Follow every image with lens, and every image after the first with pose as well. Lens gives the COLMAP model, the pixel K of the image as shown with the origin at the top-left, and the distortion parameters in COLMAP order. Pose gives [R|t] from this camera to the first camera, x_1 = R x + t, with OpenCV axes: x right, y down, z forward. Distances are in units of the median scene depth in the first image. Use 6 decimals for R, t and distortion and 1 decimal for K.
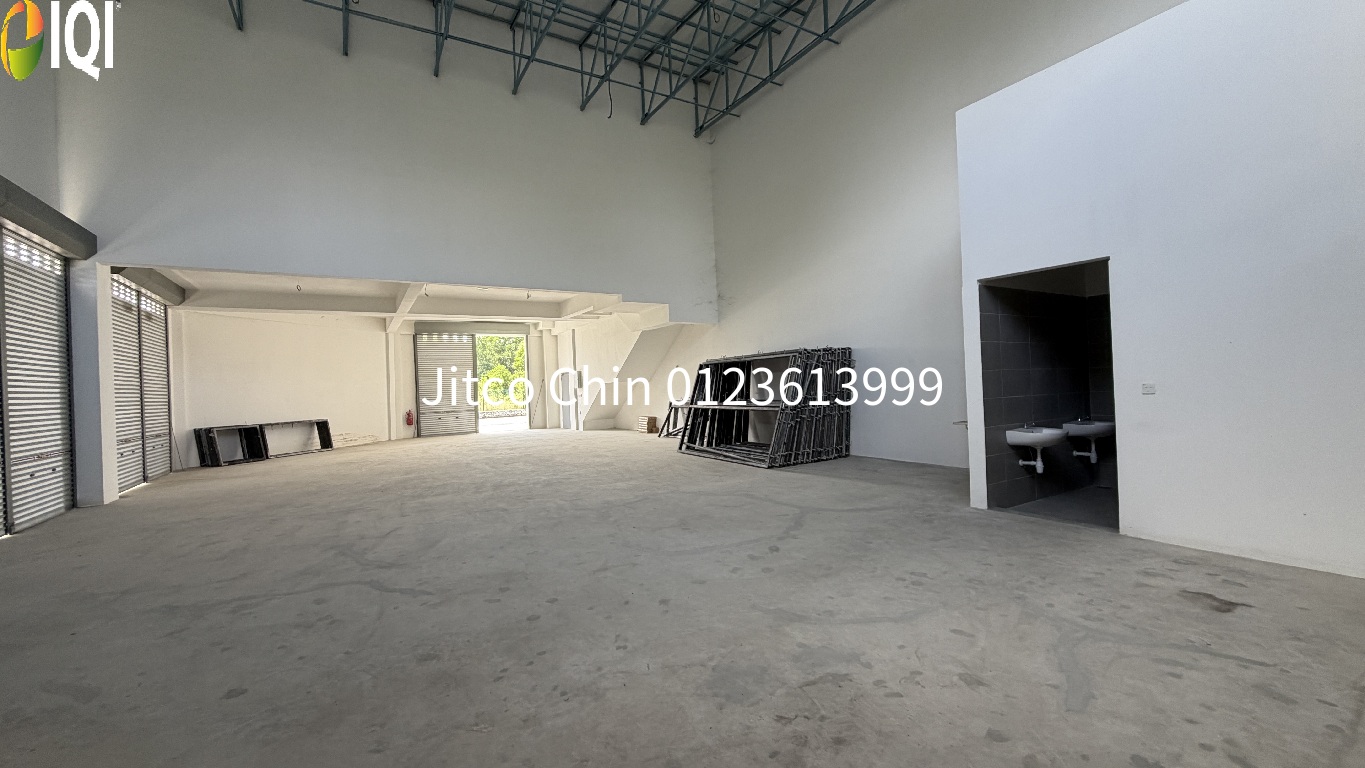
lens RADIAL K [[541.1, 0, 685.9], [0, 541.1, 382.6], [0, 0, 1]] dist [-0.002815, -0.000408]
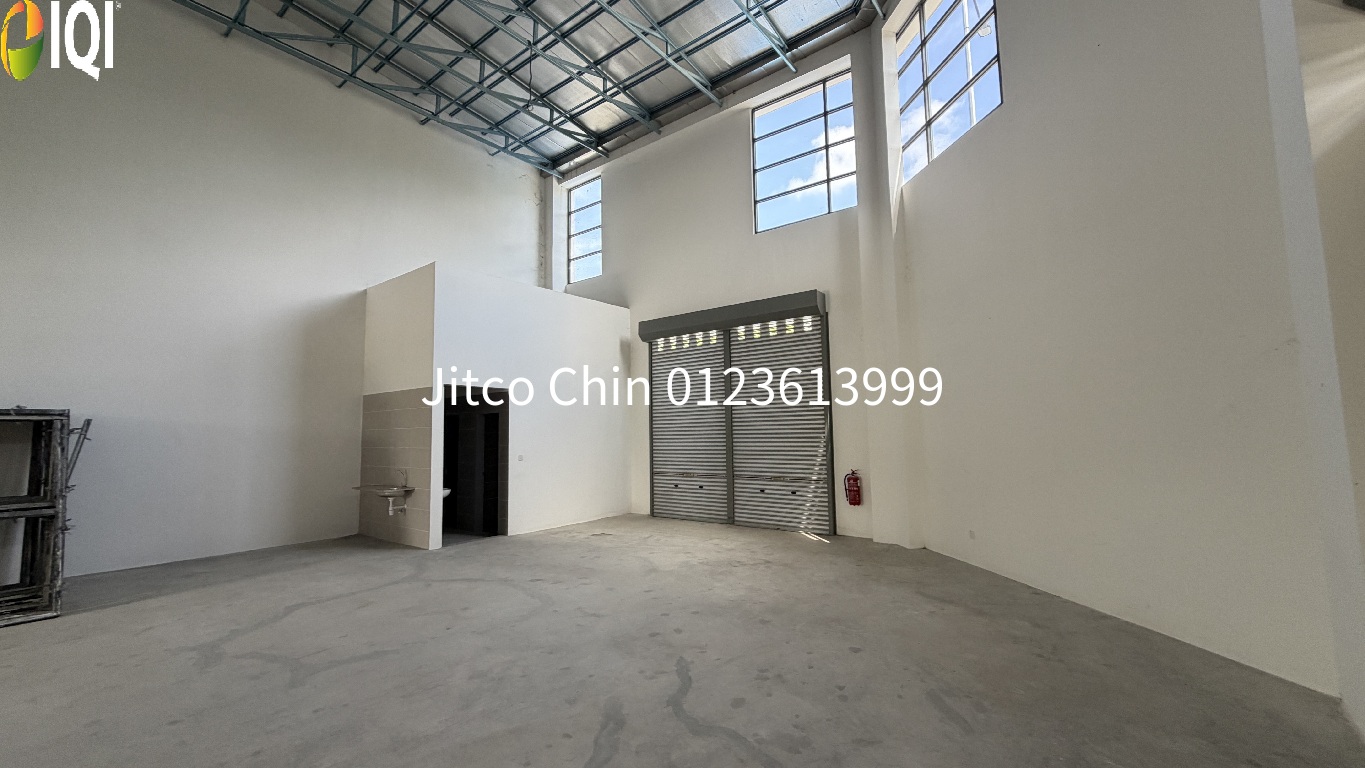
lens RADIAL K [[541.1, 0, 677.1], [0, 541.1, 385.5], [0, 0, 1]] dist [-0.002815, -0.000408]
pose [[-0.356090, 0.122858, 0.926340, -1.541662], [0.026358, 0.992246, -0.121466, 0.007809], [-0.934080, -0.018837, -0.356567, 1.445803]]
